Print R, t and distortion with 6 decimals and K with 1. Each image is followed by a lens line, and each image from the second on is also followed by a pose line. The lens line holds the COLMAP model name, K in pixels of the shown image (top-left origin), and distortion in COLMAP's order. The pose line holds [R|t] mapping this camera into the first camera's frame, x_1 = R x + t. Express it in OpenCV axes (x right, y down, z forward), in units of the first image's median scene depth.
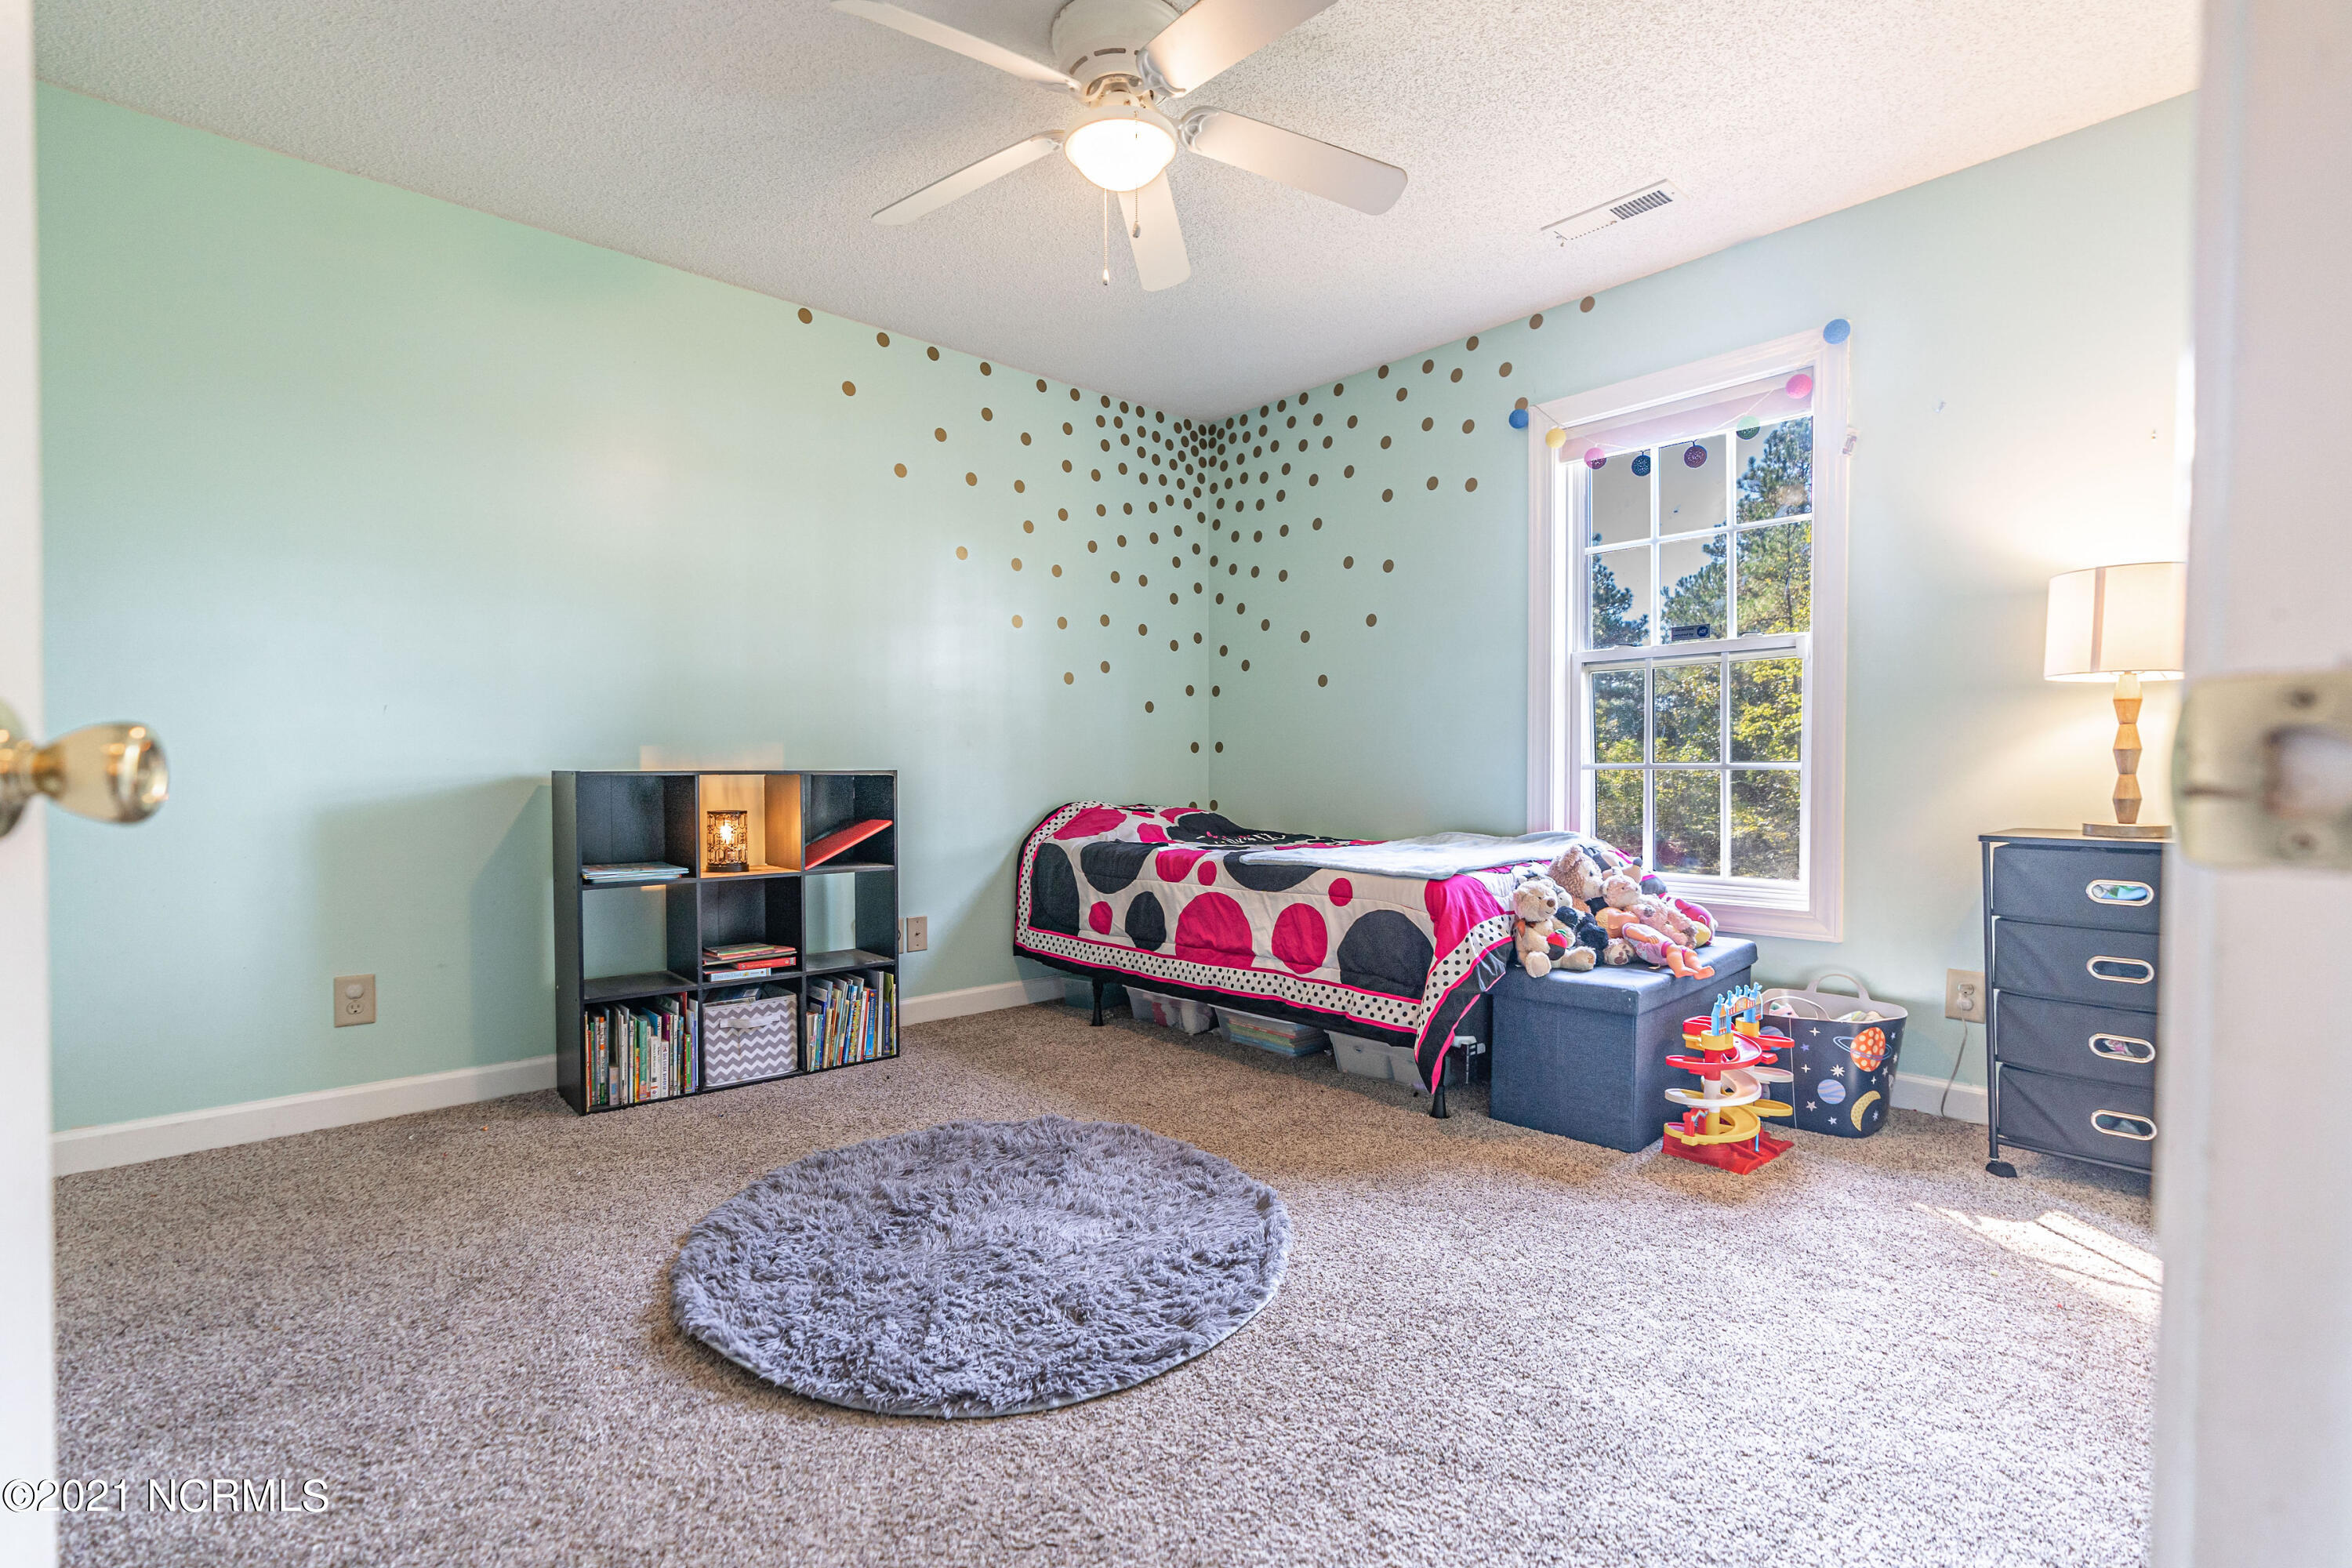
lens RADIAL K [[1065.6, 0, 1163.9], [0, 1065.6, 787.9], [0, 0, 1]] dist [-0.012210, 0.005201]
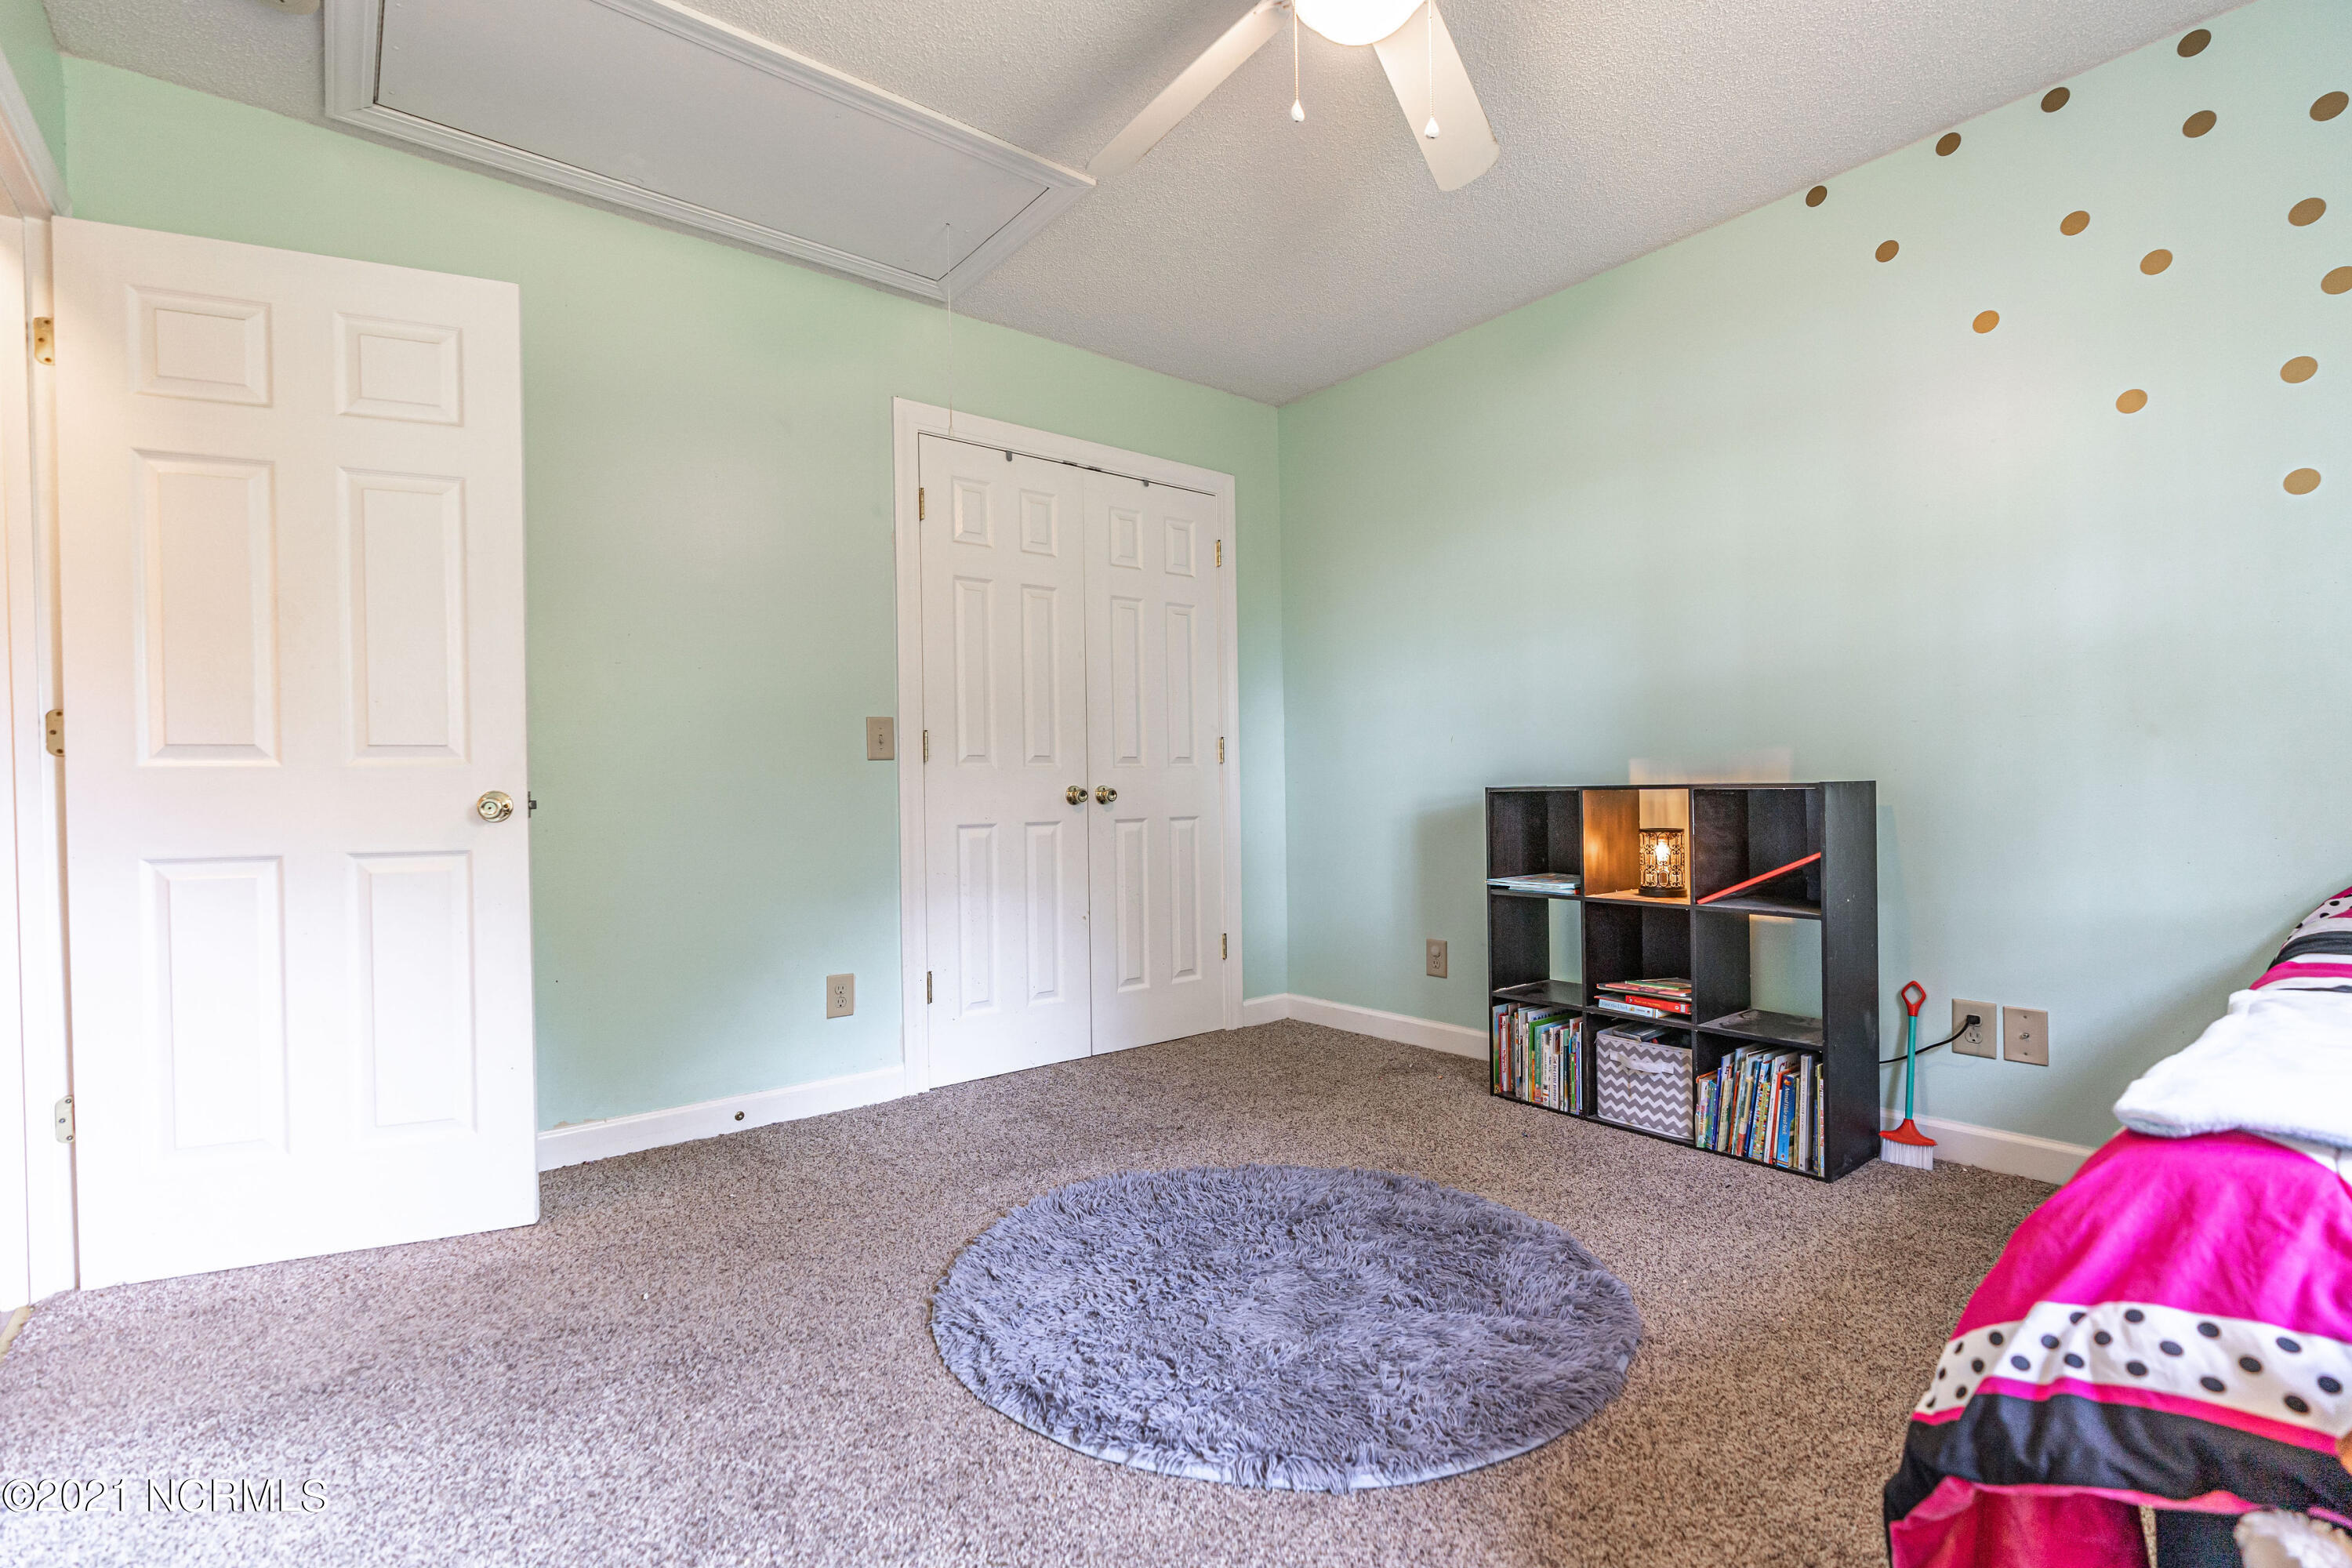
lens RADIAL K [[1065.6, 0, 1169.6], [0, 1065.6, 790.9], [0, 0, 1]] dist [-0.012210, 0.005201]
pose [[-0.057524, 0.001379, -0.998343, 0.528086], [-0.000864, 0.999999, 0.001431, -0.011399], [0.998344, 0.000945, -0.057522, 0.652116]]
